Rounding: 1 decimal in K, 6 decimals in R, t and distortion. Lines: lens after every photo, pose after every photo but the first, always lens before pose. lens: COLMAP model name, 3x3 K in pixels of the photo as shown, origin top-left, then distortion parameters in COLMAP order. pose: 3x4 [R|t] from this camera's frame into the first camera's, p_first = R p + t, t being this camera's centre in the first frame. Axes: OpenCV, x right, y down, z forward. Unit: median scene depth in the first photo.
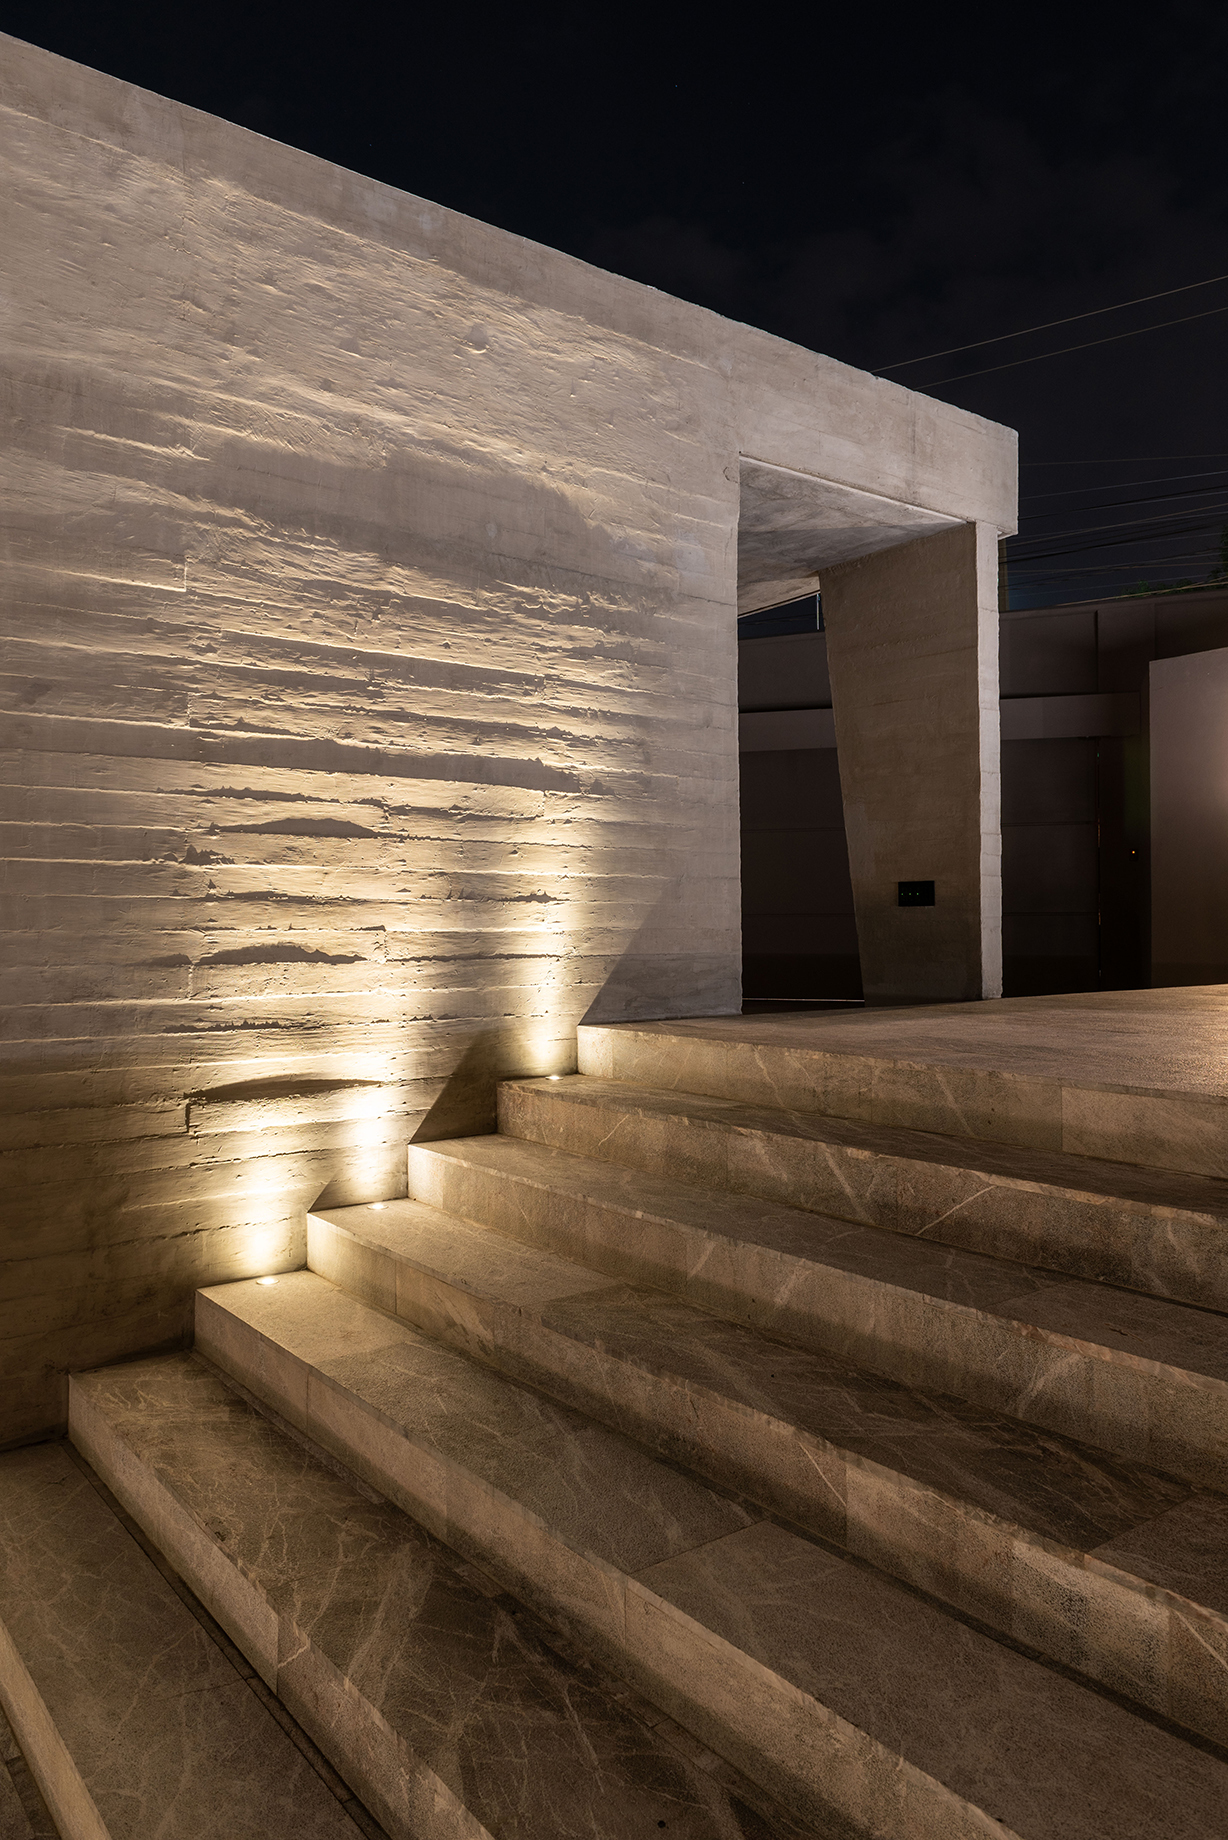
lens RADIAL K [[1240.9, 0, 612.6], [0, 1240.9, 900.5], [0, 0, 1]] dist [0.006390, 0.001957]
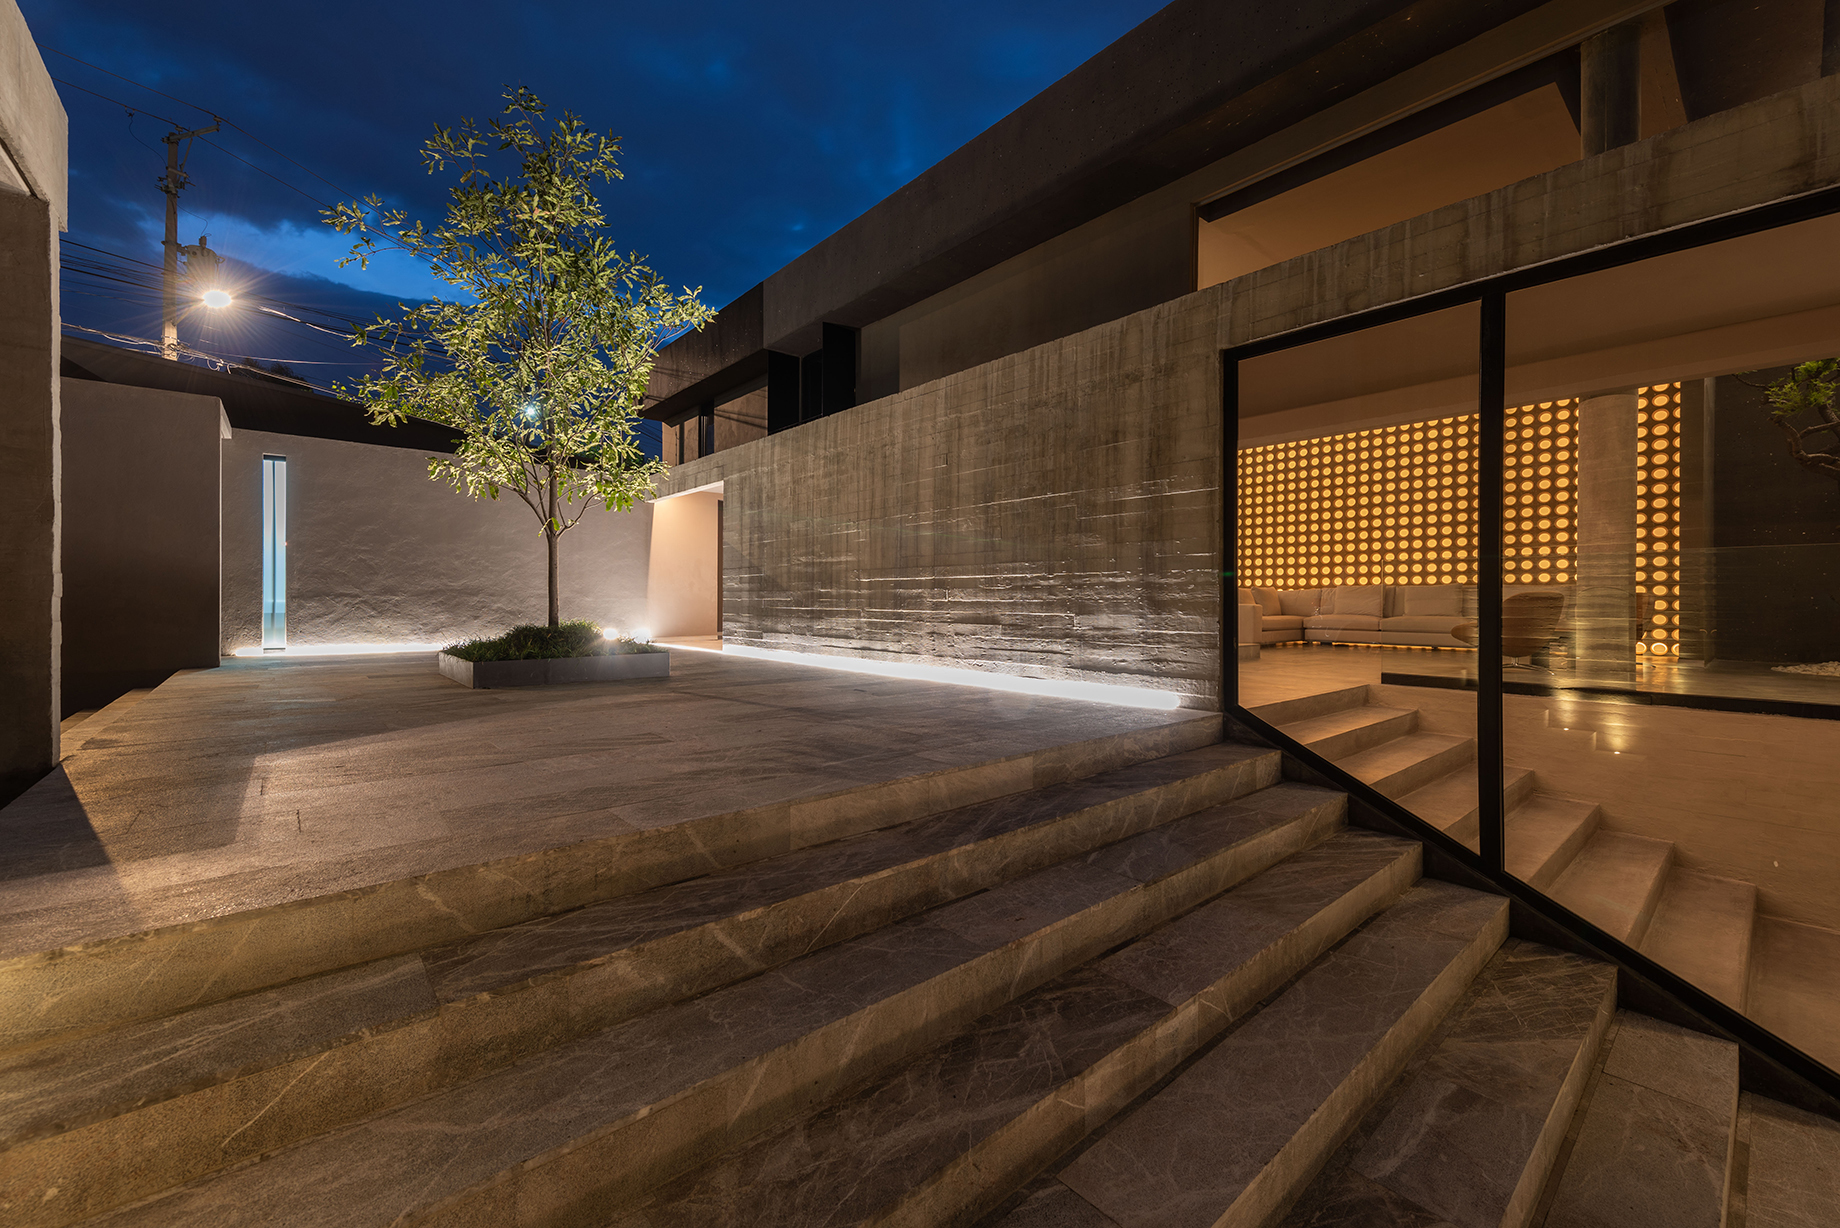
lens RADIAL K [[733.6, 0, 916.3], [0, 733.6, 607.4], [0, 0, 1]] dist [0.007457, 0.000095]
pose [[-0.050459, -0.004487, 0.998716, -0.502904], [-0.013557, 0.999901, 0.003807, -0.086991], [-0.998634, -0.013347, -0.050515, 0.916681]]
